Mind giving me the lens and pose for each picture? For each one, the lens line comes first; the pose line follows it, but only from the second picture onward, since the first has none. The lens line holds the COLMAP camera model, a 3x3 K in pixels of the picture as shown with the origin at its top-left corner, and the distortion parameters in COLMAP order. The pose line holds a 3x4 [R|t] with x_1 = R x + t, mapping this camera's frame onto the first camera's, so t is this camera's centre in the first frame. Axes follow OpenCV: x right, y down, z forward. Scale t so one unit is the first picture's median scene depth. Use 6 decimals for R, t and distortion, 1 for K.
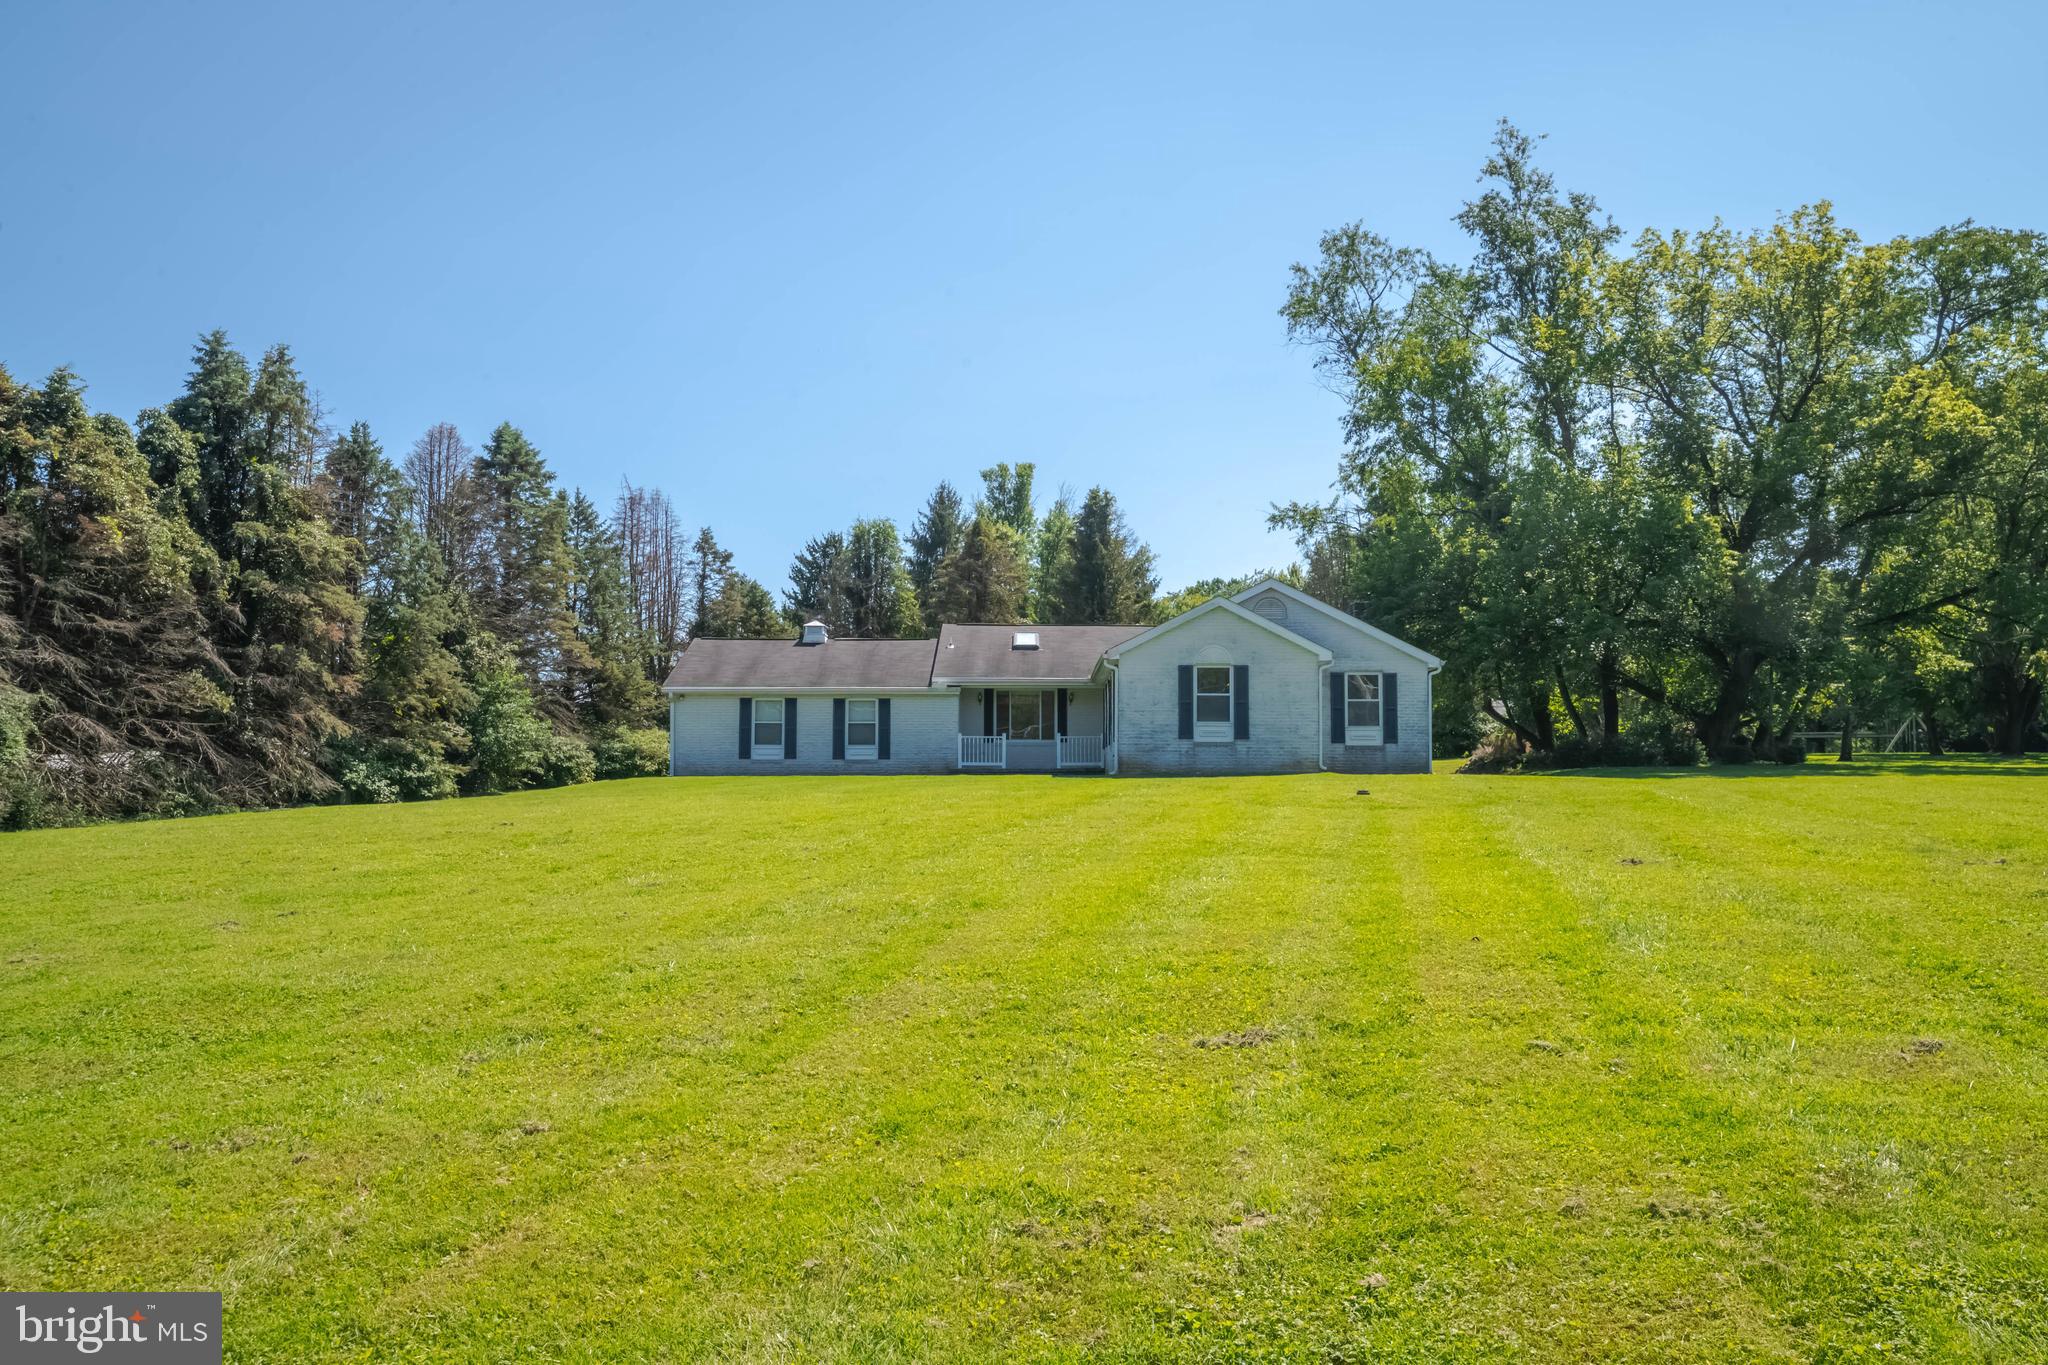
lens RADIAL K [[1683.2, 0, 1022.2], [0, 1683.2, 679.5], [0, 0, 1]] dist [0.001463, 0.000662]
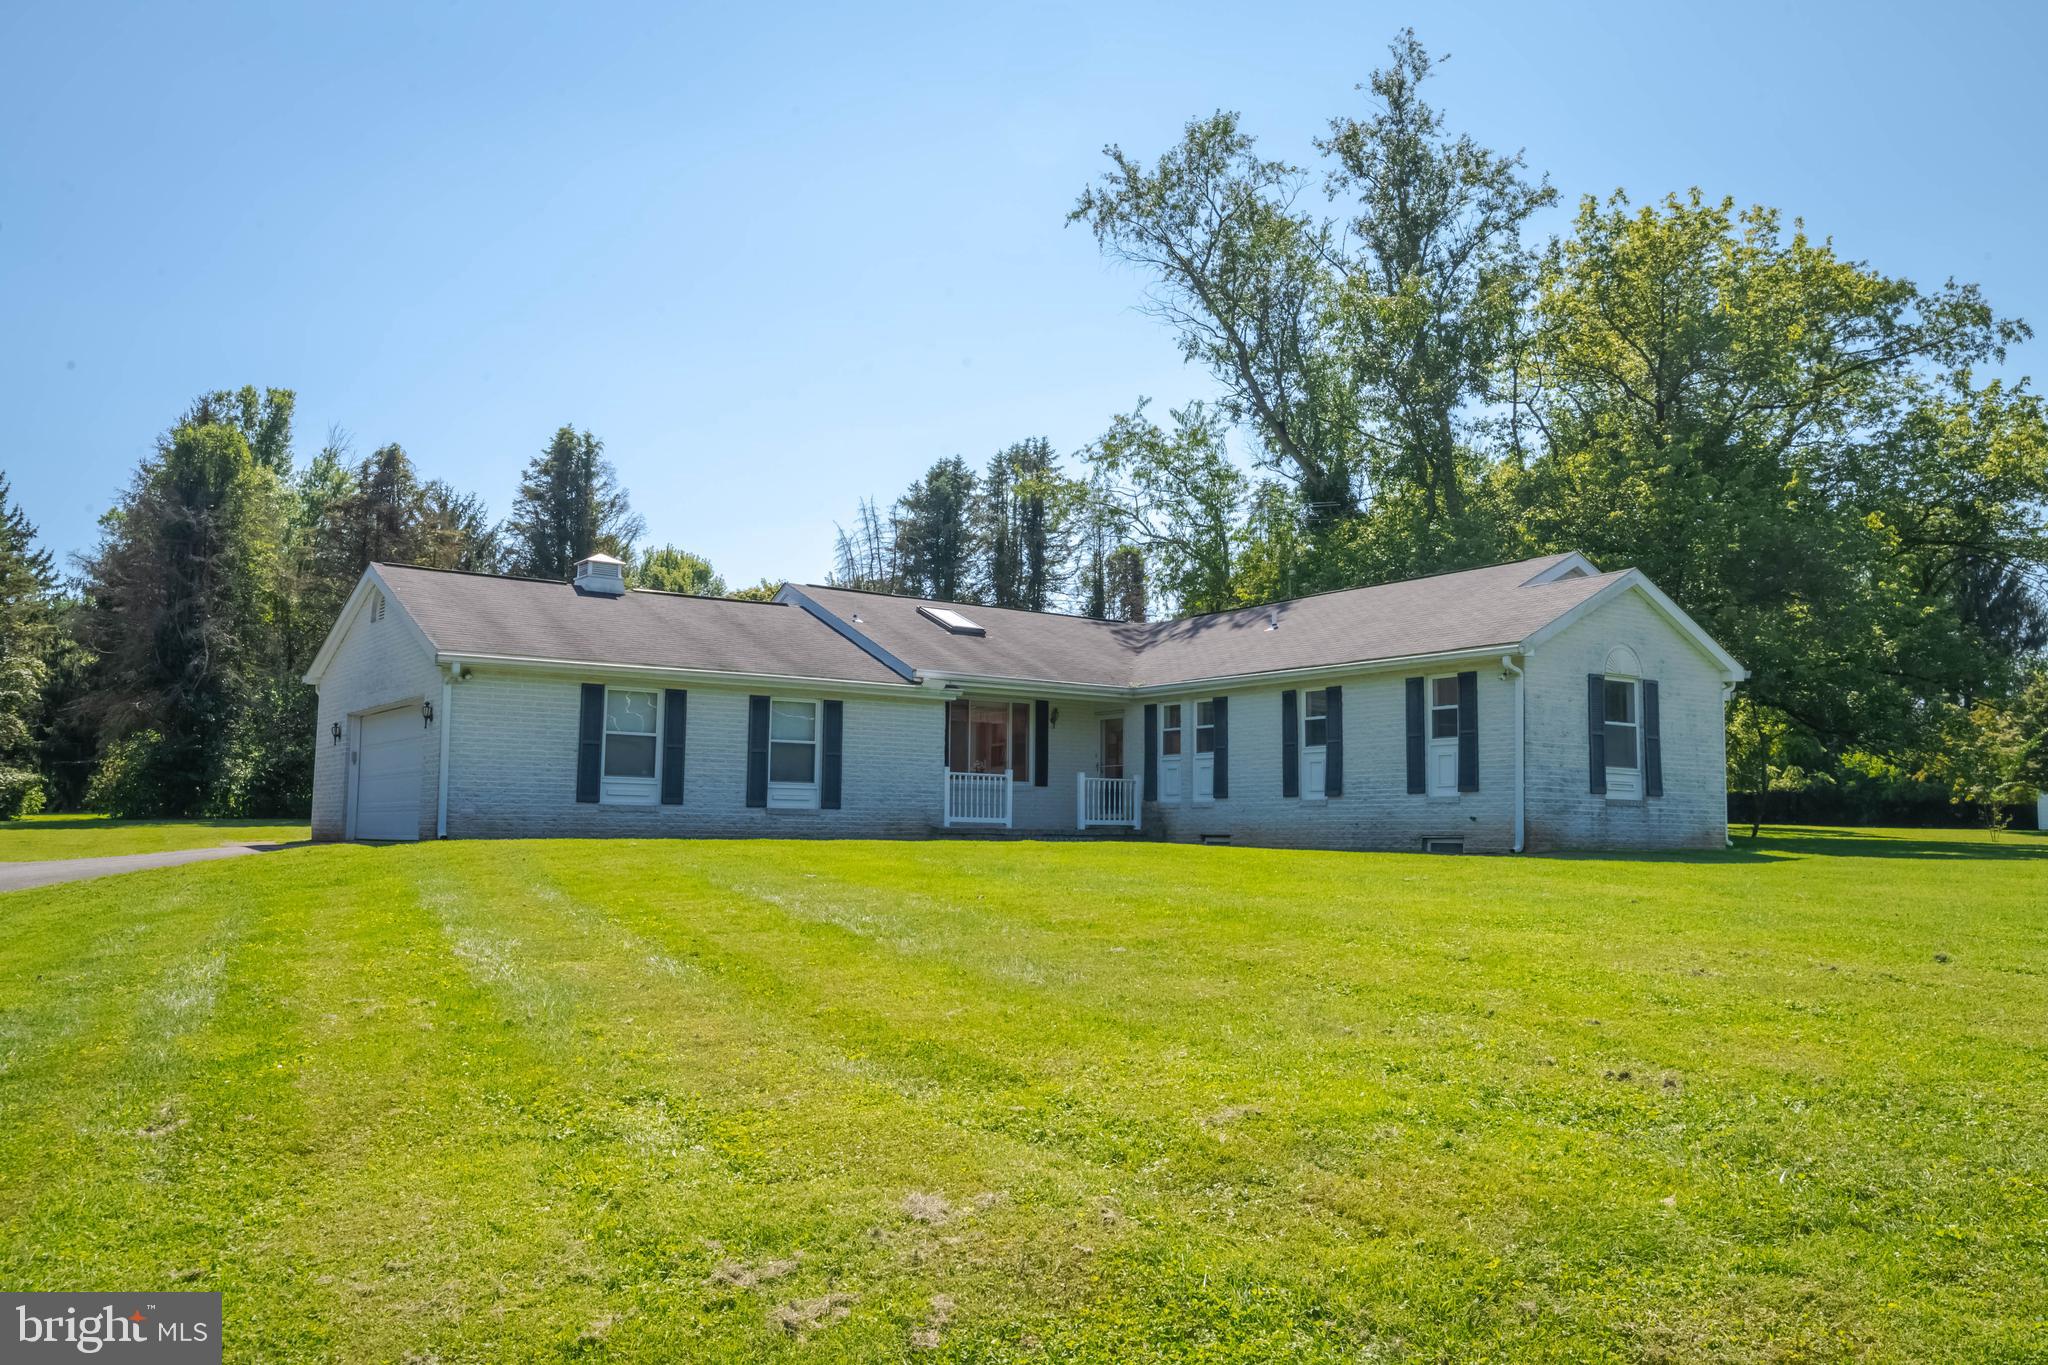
lens RADIAL K [[1683.2, 0, 1025.3], [0, 1683.2, 686.4], [0, 0, 1]] dist [0.001463, 0.000662]
pose [[0.810889, 0.061988, 0.581907, -0.355586], [-0.050084, 0.998077, -0.036527, 0.023851], [-0.583052, 0.000475, 0.812435, 0.509768]]
